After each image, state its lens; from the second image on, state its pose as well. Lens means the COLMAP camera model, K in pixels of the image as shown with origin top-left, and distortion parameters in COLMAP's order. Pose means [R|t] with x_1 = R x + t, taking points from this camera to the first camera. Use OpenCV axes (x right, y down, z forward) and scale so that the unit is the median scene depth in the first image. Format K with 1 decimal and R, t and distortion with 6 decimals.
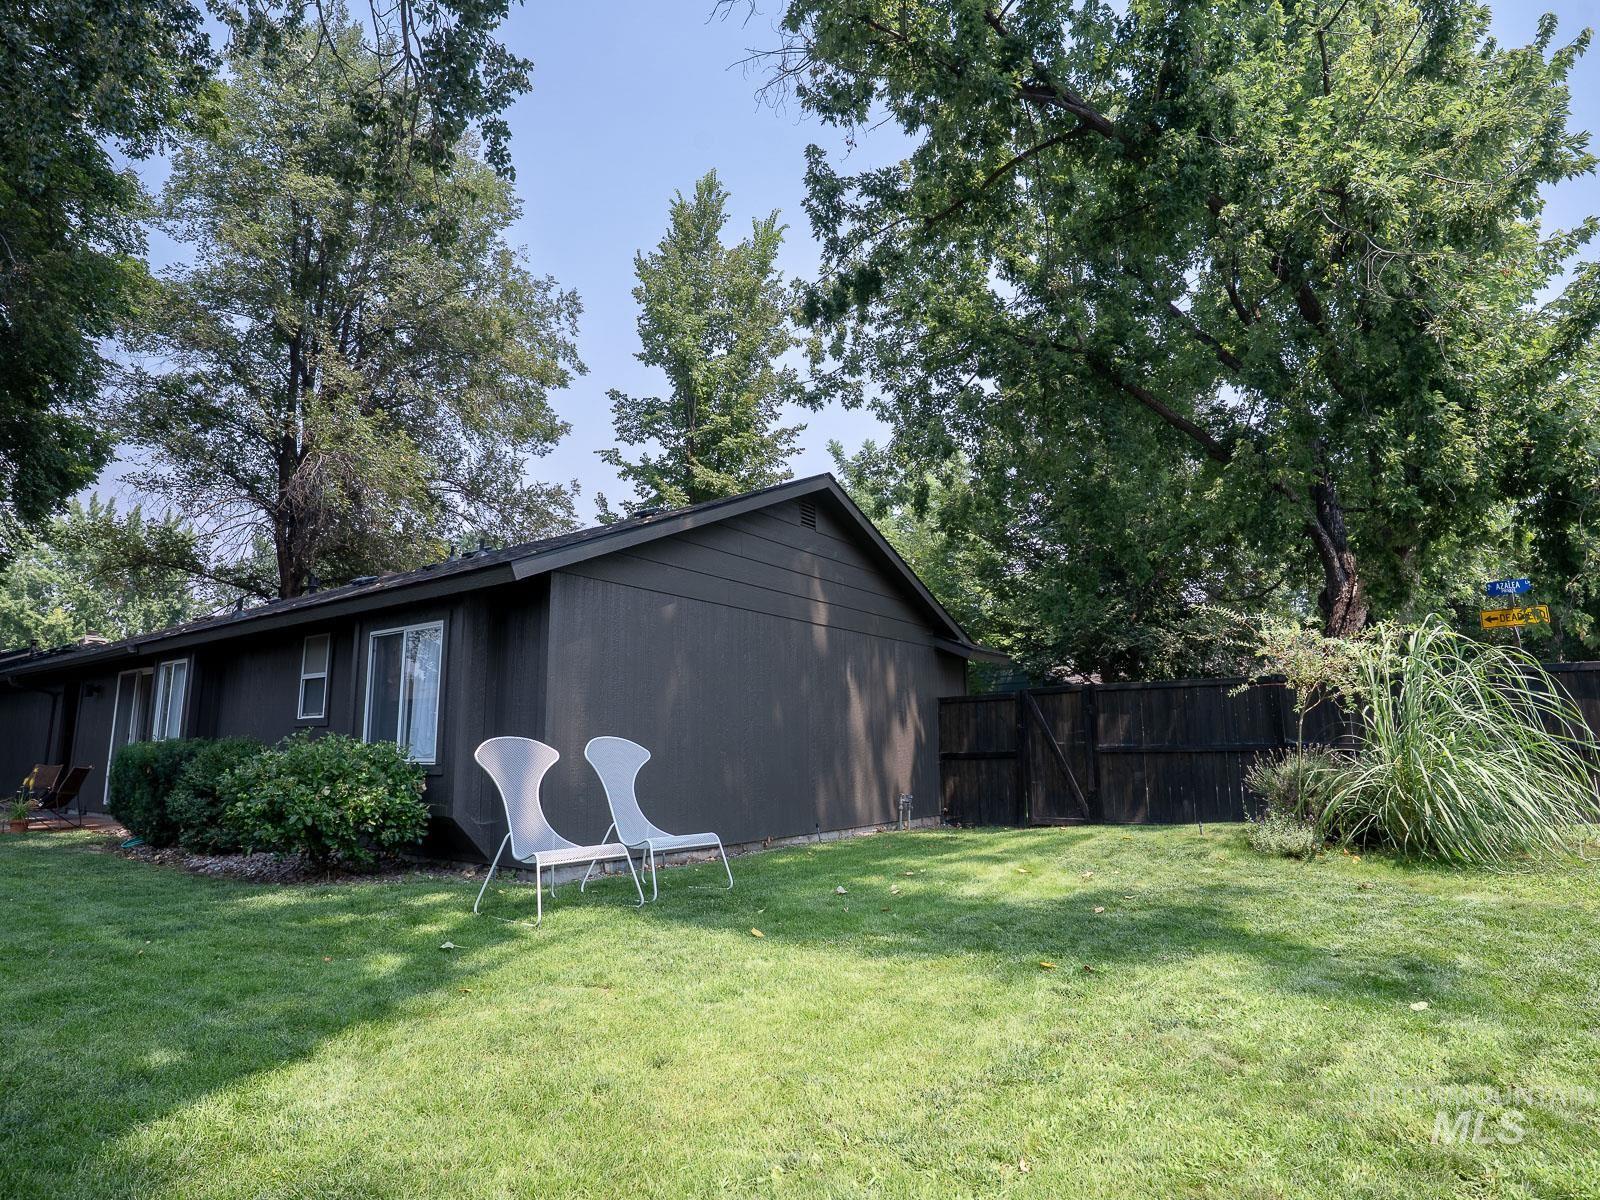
lens RADIAL K [[870.1, 0, 800.0], [0, 870.1, 600.0], [0, 0, 1]] dist [-0.080051, 0.041189]
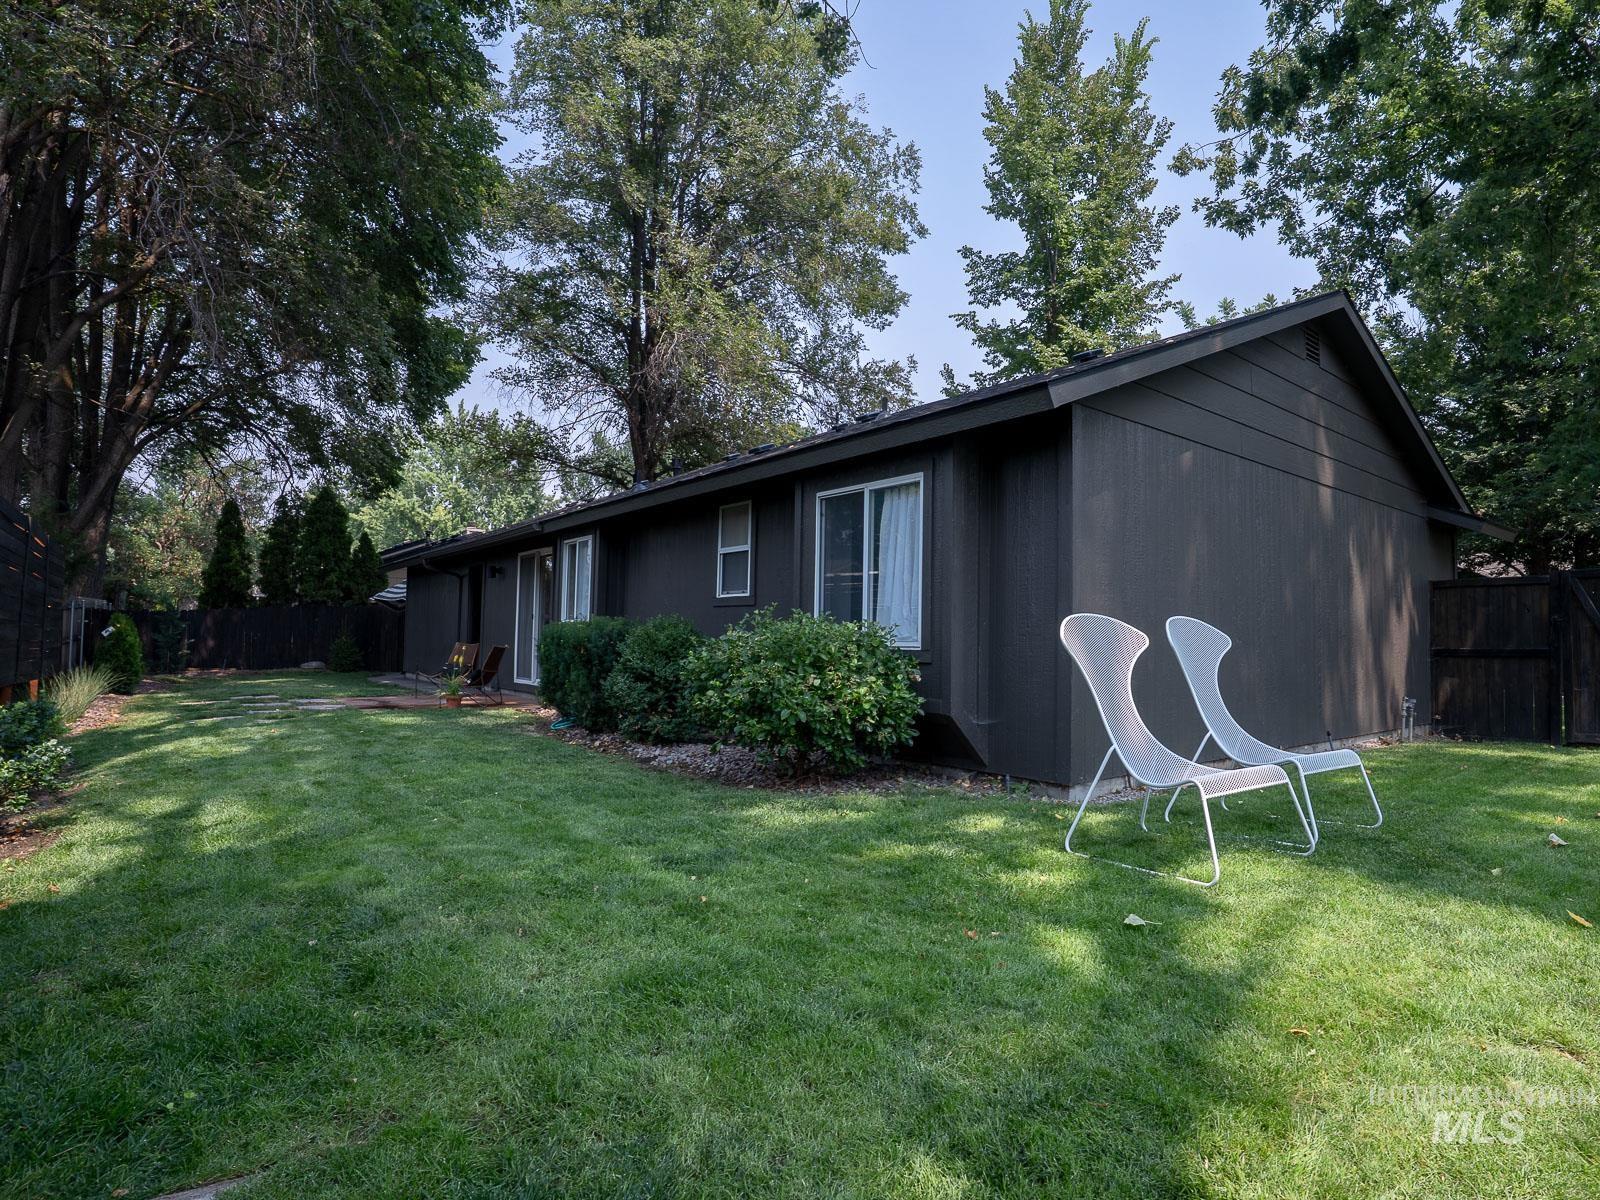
lens RADIAL K [[867.7, 0, 876.0], [0, 867.7, 597.7], [0, 0, 1]] dist [-0.079195, 0.042322]
pose [[0.969941, 0.011850, -0.243053, -0.083392], [0.017808, 0.992679, 0.119464, 0.013637], [0.242689, -0.120202, 0.962629, 0.063407]]
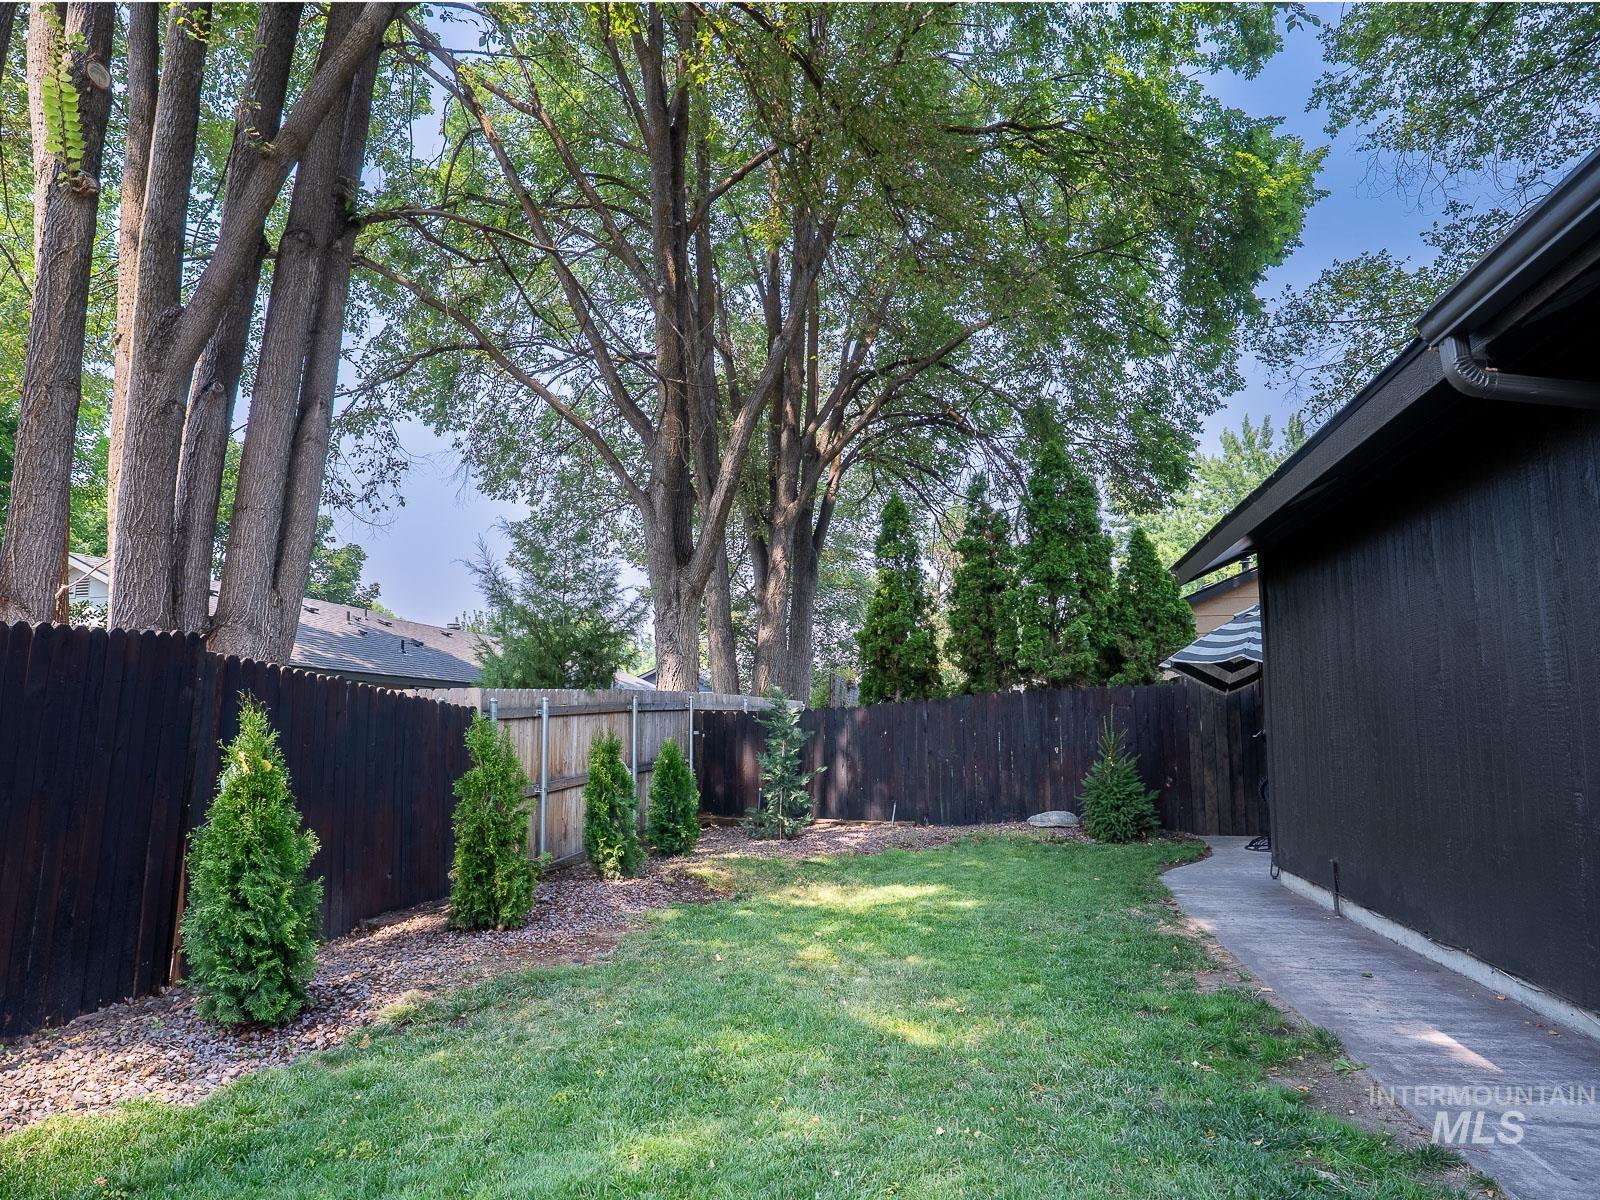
lens RADIAL K [[913.1, 0, 768.5], [0, 913.1, 645.5], [0, 0, 1]] dist [-0.083851, 0.037650]
pose [[0.374928, -0.079136, -0.923670, -0.527334], [0.153078, 0.987958, -0.022508, 0.088048], [0.914328, -0.132954, 0.382527, 0.496839]]
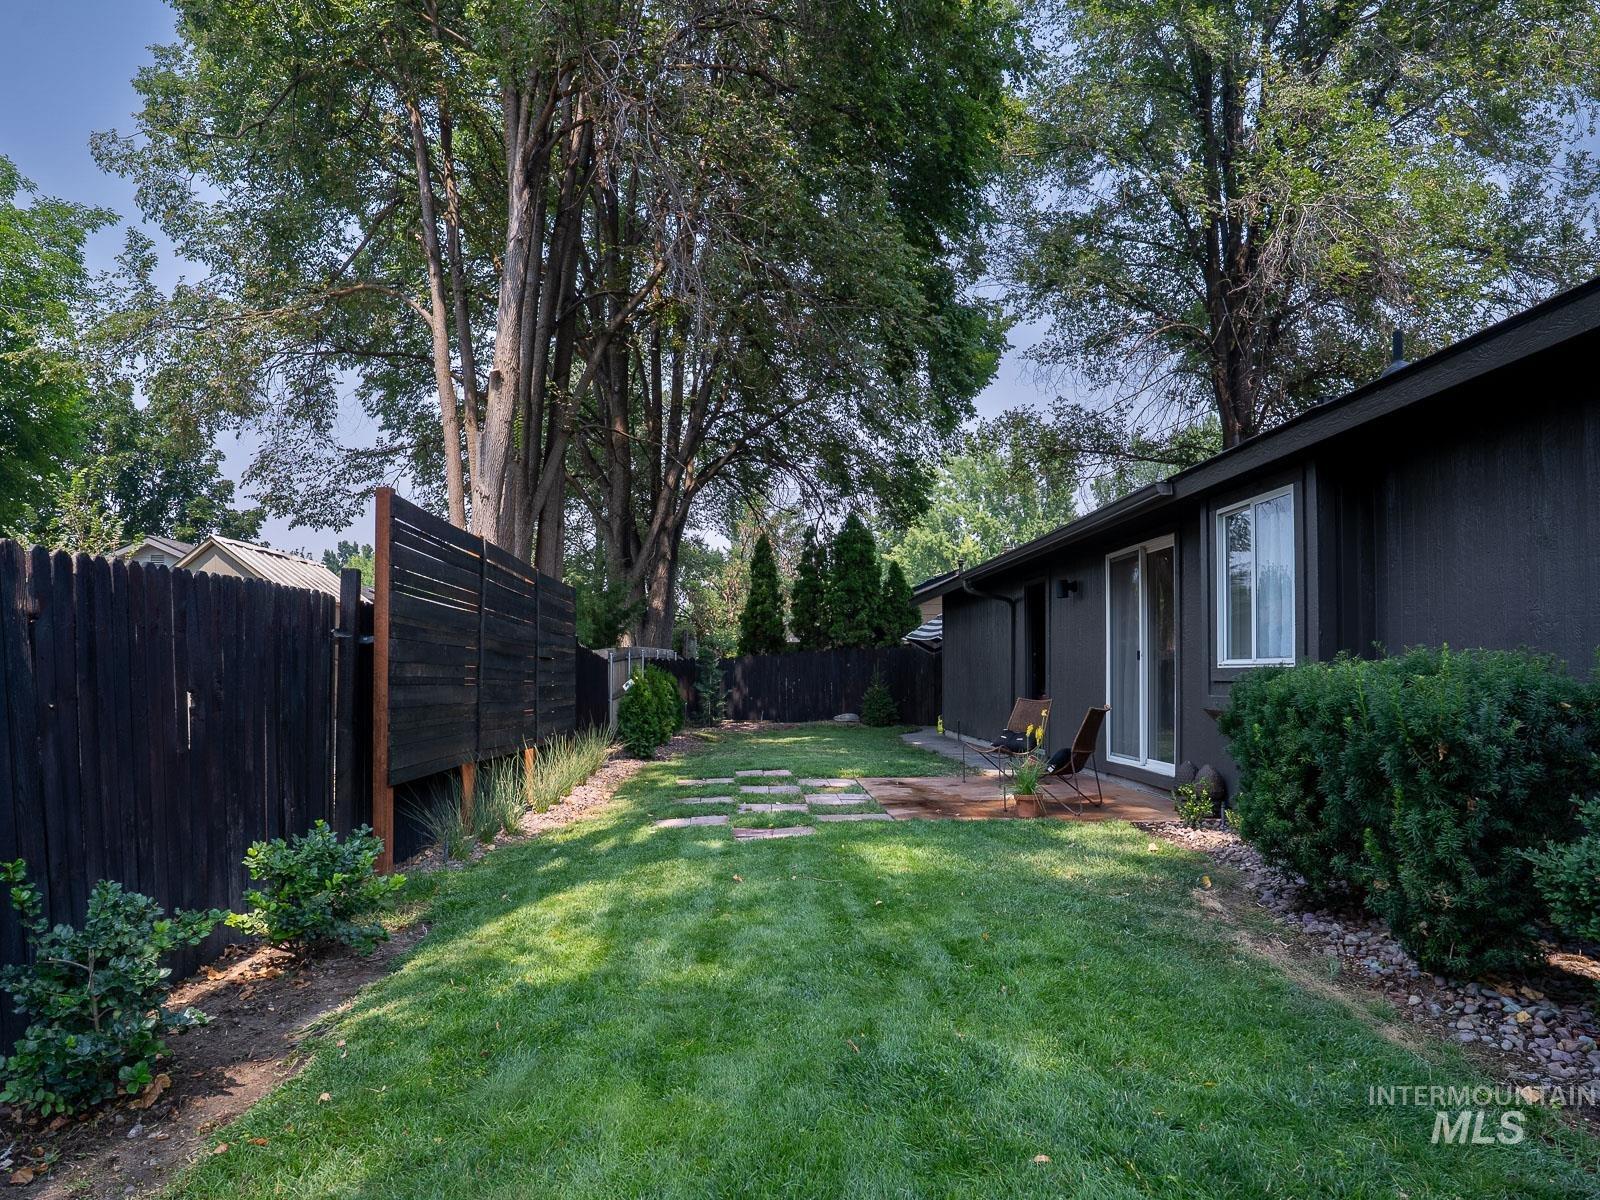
lens RADIAL K [[936.7, 0, 805.9], [0, 936.7, 654.2], [0, 0, 1]] dist [-0.087100, 0.000563]
pose [[0.629669, -0.003781, -0.776854, -0.235477], [0.122323, 0.987997, 0.094339, 0.037756], [0.767173, -0.154429, 0.622573, 0.218267]]
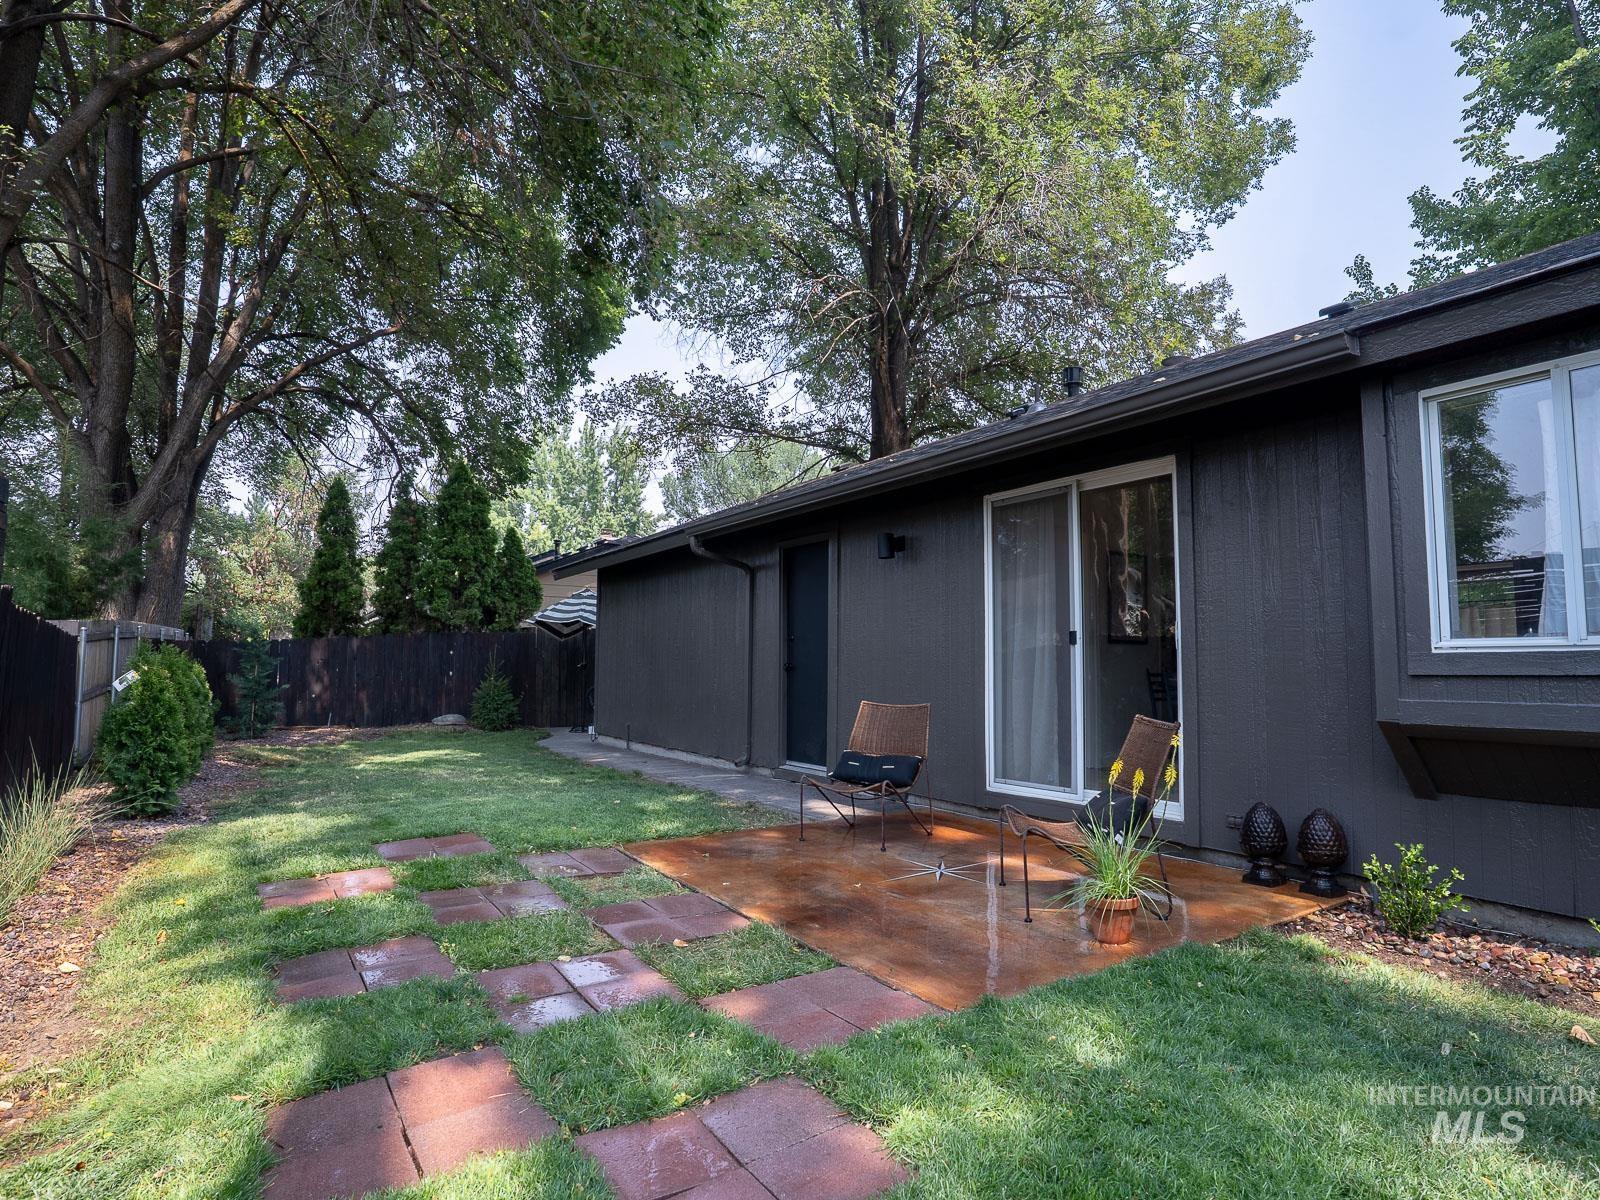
lens RADIAL K [[861.8, 0, 800.0], [0, 861.8, 600.0], [0, 0, 1]] dist [-0.084611, 0.042228]
pose [[0.929874, -0.012119, -0.367679, -0.423718], [0.046239, 0.995381, 0.084132, 0.056136], [0.364961, -0.095233, 0.926139, 0.310009]]
